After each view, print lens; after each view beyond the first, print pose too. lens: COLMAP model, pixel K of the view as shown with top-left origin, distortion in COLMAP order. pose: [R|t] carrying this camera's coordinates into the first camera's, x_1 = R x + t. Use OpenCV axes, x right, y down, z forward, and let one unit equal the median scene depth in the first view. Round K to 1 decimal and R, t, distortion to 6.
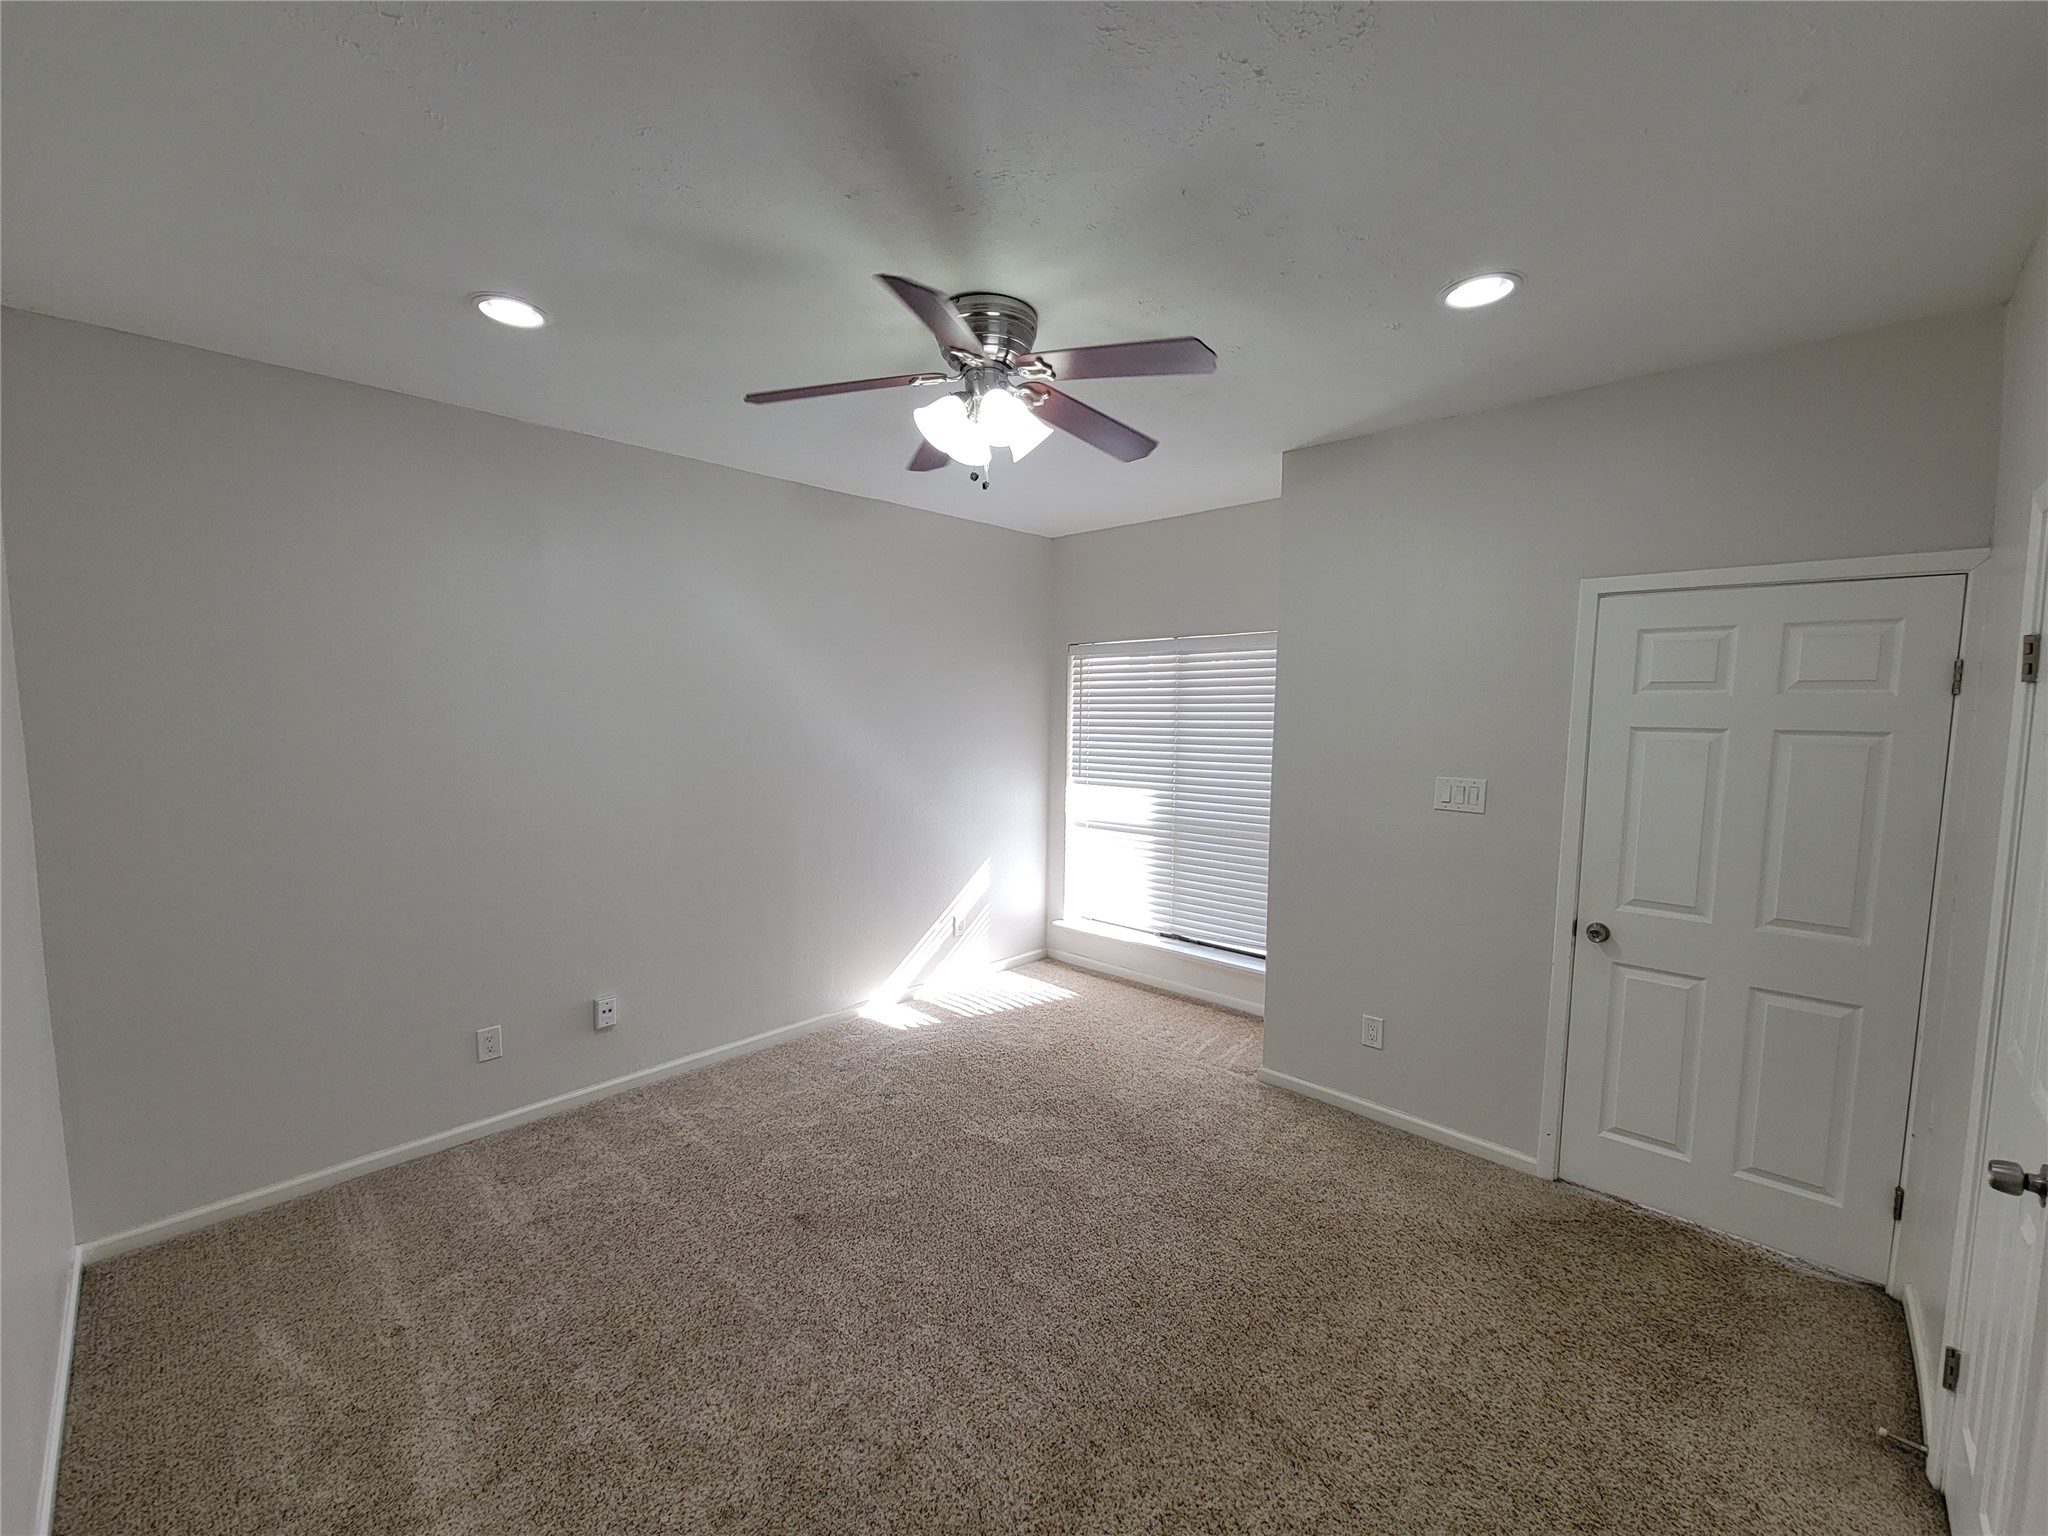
lens RADIAL K [[831.6, 0, 1019.4], [0, 831.6, 778.9], [0, 0, 1]] dist [-0.002611, -0.000332]
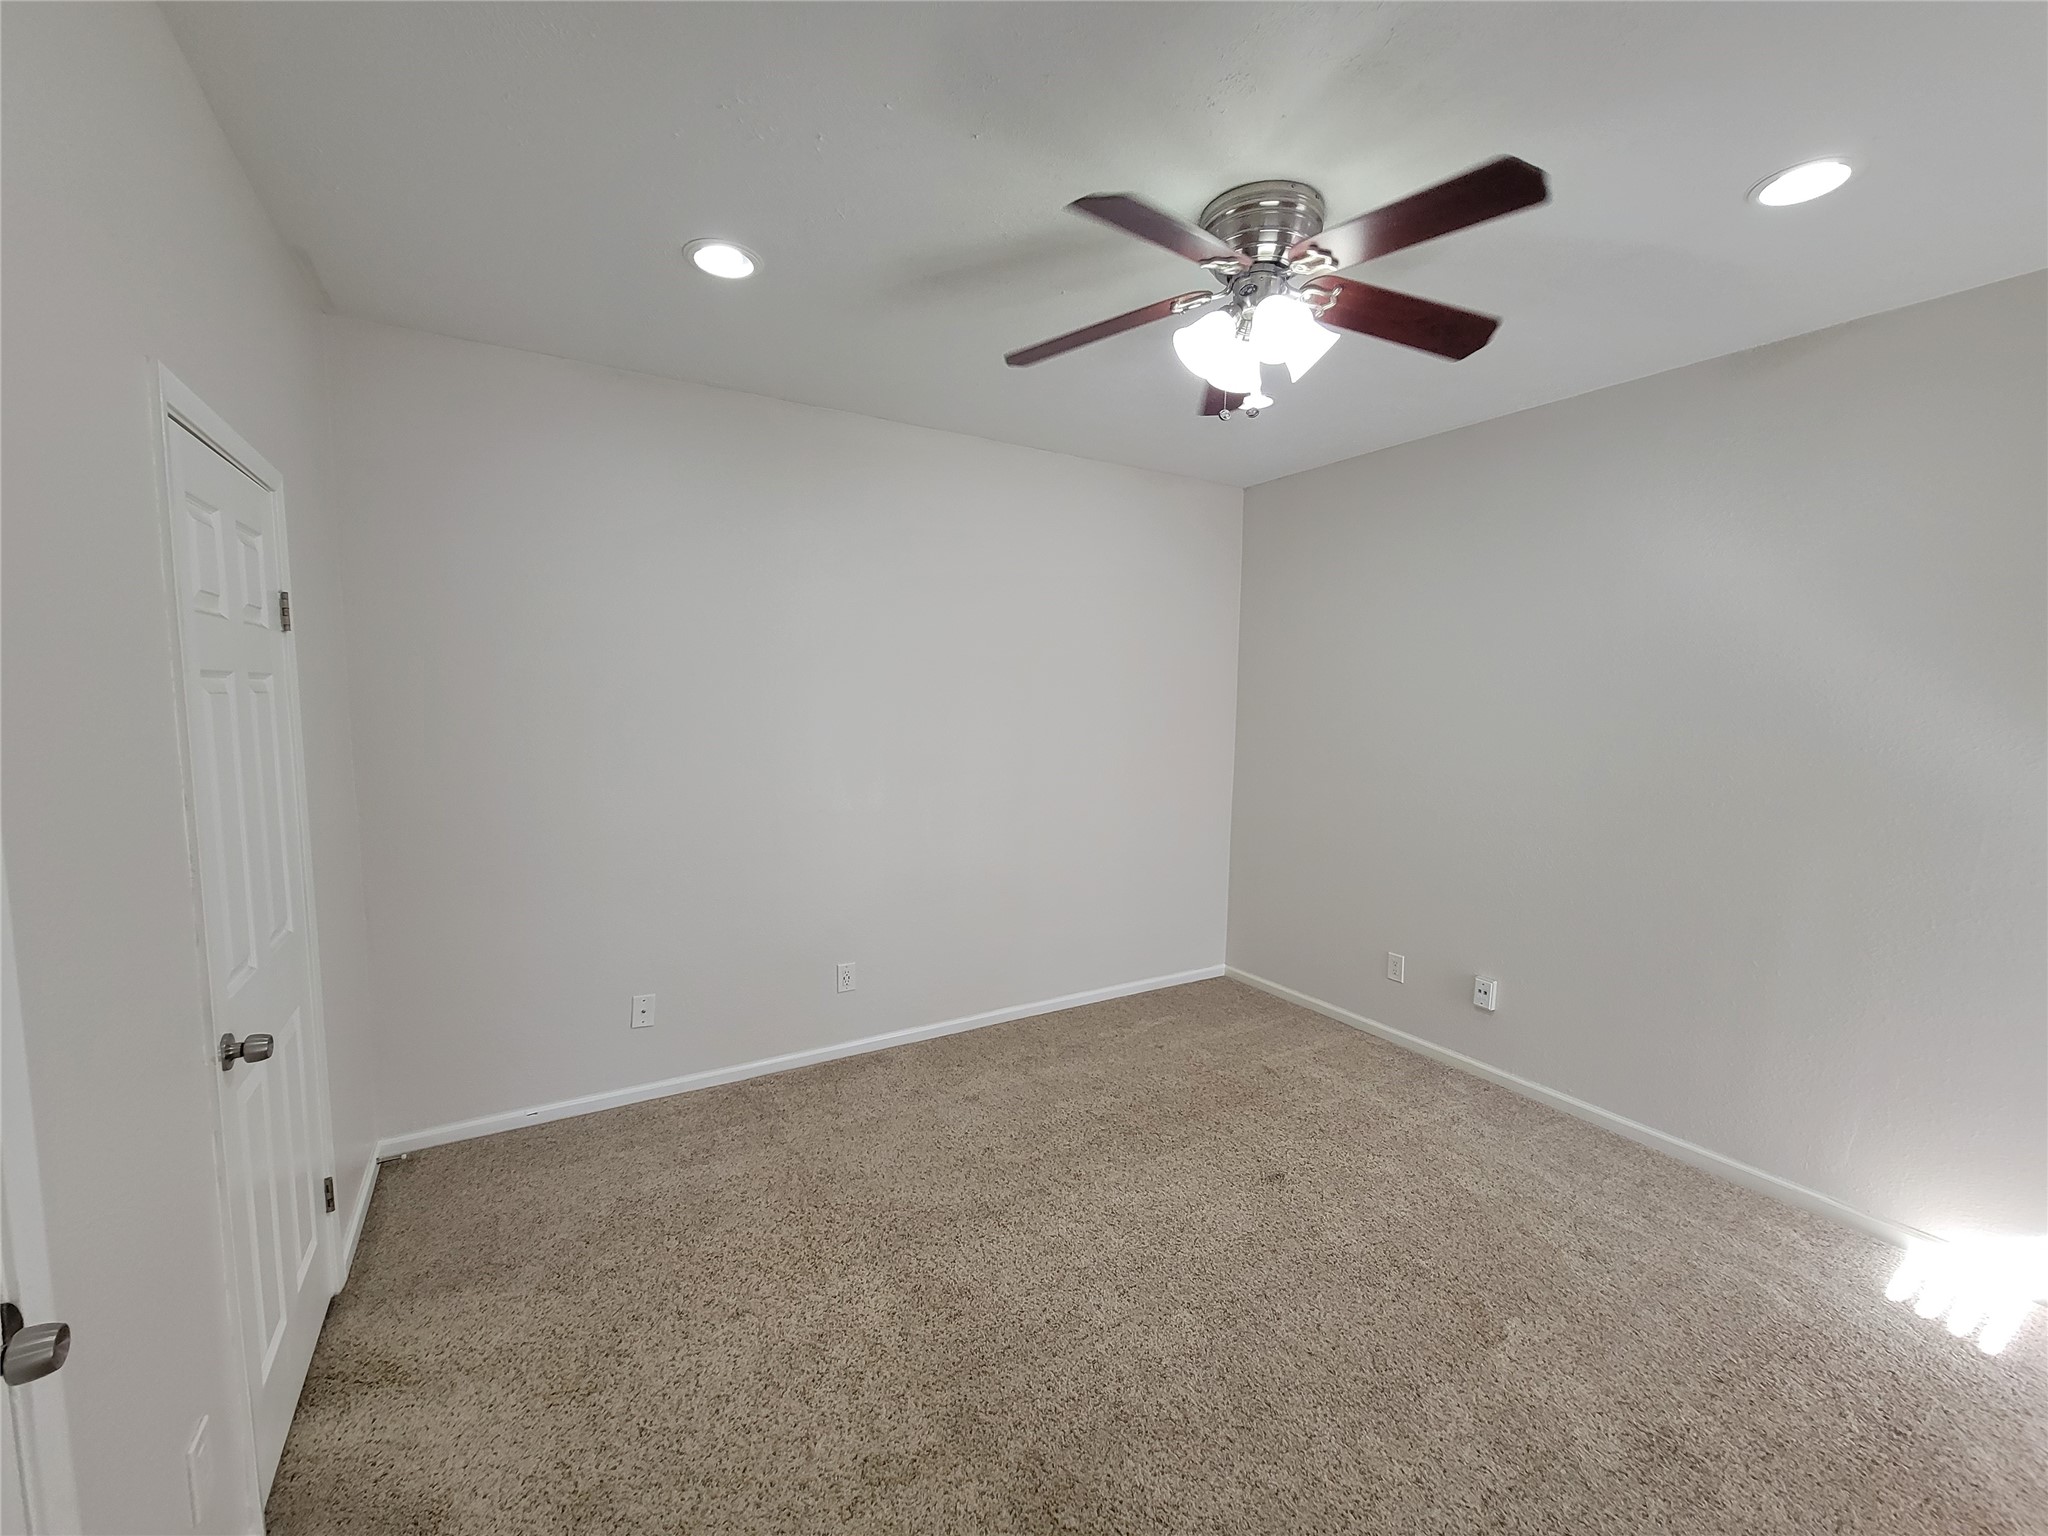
lens RADIAL K [[827.2, 0, 1019.3], [0, 827.2, 780.1], [0, 0, 1]] dist [0.000473, -0.002911]
pose [[-0.270142, 0.087929, -0.958797, 0.591880], [-0.095985, 0.988401, 0.117687, -0.037368], [0.958024, 0.123822, -0.258569, 0.694847]]
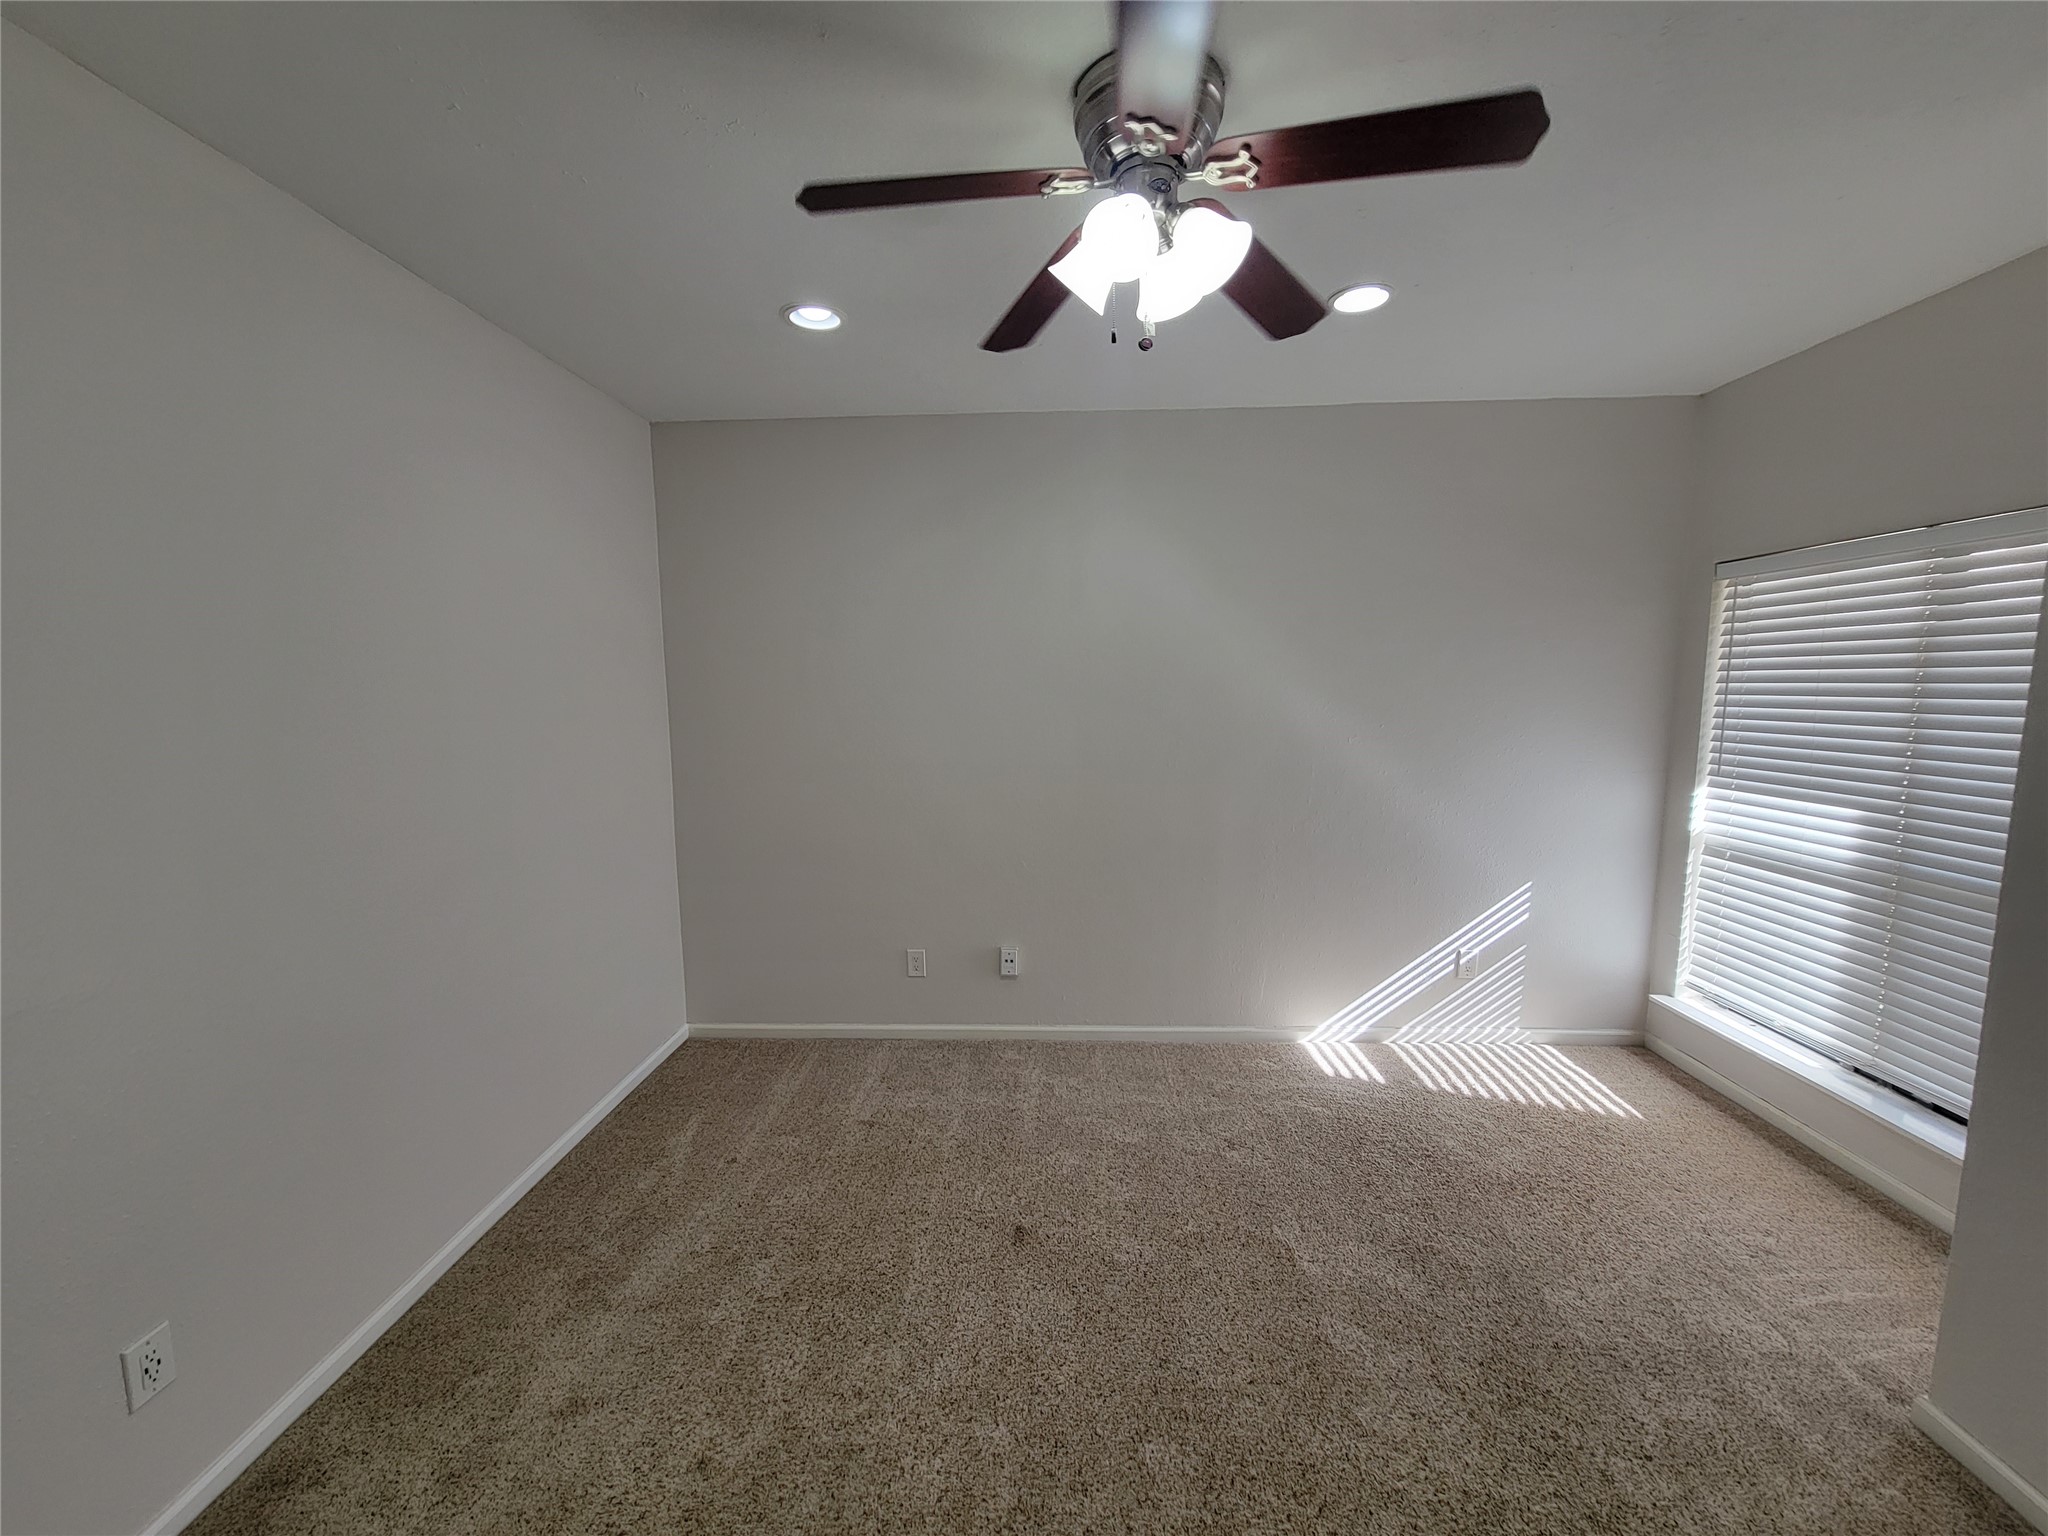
lens RADIAL K [[828.7, 0, 1016.0], [0, 828.7, 785.6], [0, 0, 1]] dist [-0.003021, -0.000300]
pose [[0.655275, 0.081614, -0.750969, 0.292927], [-0.049518, 0.996649, 0.065106, -0.015177], [0.753766, -0.005476, 0.657121, 0.309348]]
